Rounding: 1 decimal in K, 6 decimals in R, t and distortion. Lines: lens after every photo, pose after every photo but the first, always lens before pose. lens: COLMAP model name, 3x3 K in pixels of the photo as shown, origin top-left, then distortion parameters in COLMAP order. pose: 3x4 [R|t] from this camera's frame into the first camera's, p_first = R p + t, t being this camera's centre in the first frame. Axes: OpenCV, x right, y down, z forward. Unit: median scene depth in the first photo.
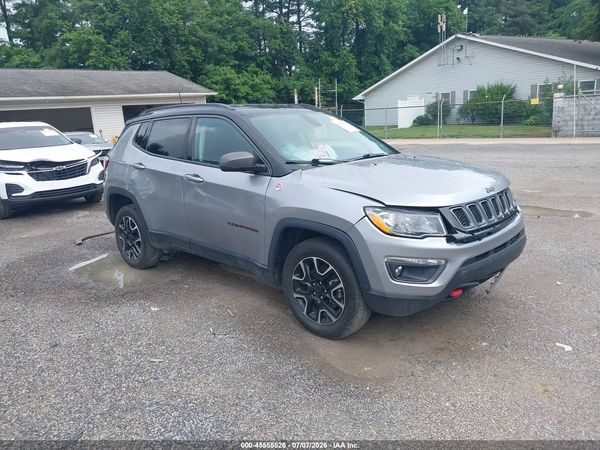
lens RADIAL K [[474.2, 0, 305.3], [0, 474.2, 222.9], [0, 0, 1]] dist [0.015584, -0.003226]
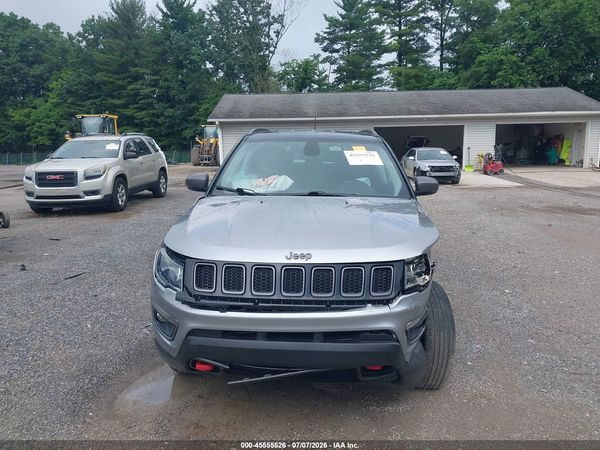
lens RADIAL K [[474.2, 0, 305.3], [0, 474.2, 222.9], [0, 0, 1]] dist [0.015584, -0.003226]
pose [[0.651115, 0.177554, -0.737919, 0.130243], [-0.202591, 0.977634, 0.056474, -0.023143], [0.731441, 0.112725, 0.672523, 0.072487]]
